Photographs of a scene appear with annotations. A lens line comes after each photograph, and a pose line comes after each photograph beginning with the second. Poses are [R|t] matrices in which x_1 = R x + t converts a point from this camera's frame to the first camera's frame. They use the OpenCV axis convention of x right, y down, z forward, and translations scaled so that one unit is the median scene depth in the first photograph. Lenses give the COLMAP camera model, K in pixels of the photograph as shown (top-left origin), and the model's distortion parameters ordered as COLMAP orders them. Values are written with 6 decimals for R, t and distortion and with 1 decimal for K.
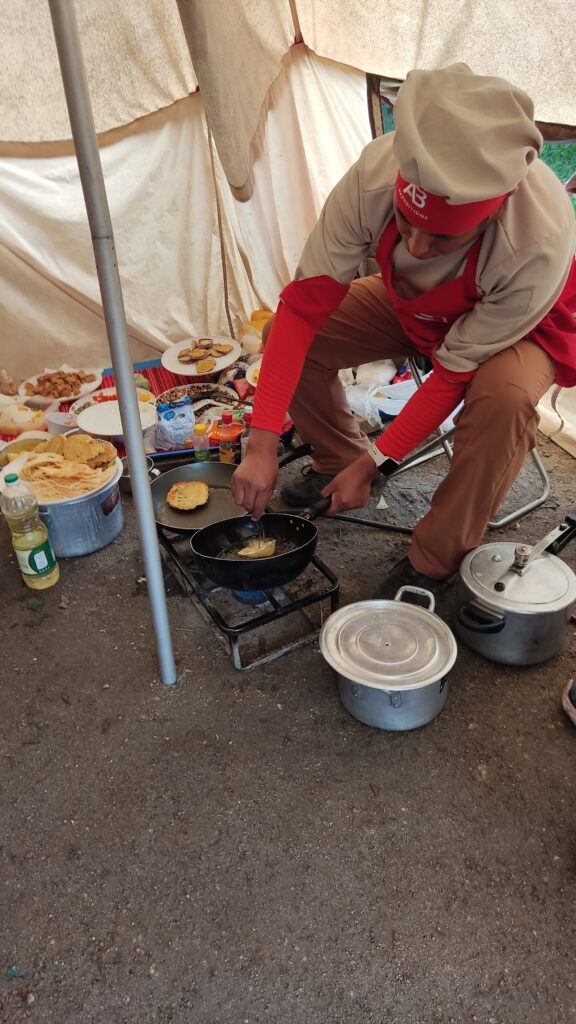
lens RADIAL K [[732.6, 0, 289.1], [0, 732.6, 509.9], [0, 0, 1]] dist [0.043023, -0.004706]
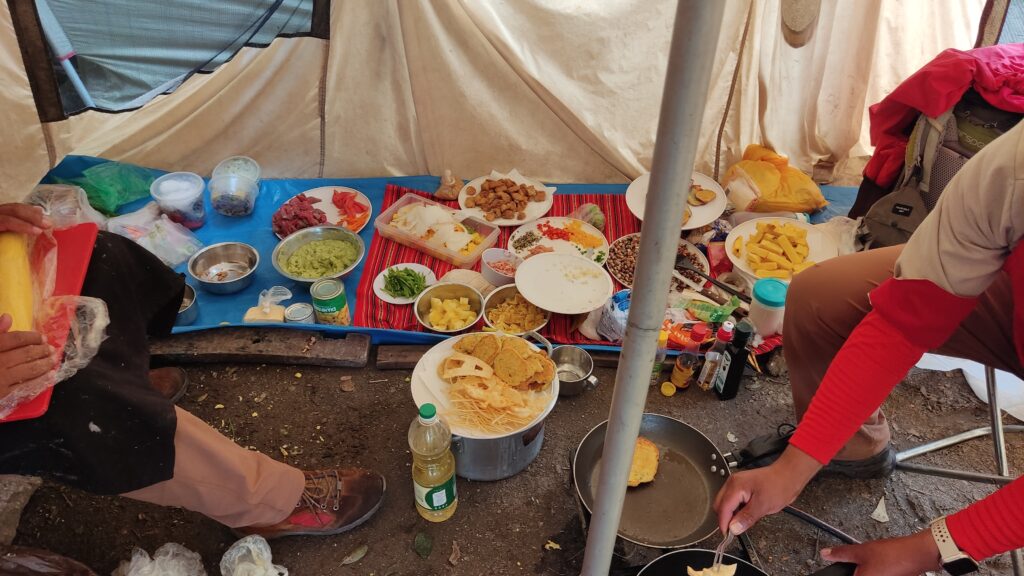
lens RADIAL K [[732.6, 0, 510.8], [0, 732.6, 289.4], [0, 0, 1]] dist [0.043023, -0.004706]
pose [[0.944755, 0.255657, -0.205129, -0.101644], [-0.229742, 0.962851, 0.141905, -0.192469], [0.233787, -0.086939, 0.968393, 0.161842]]
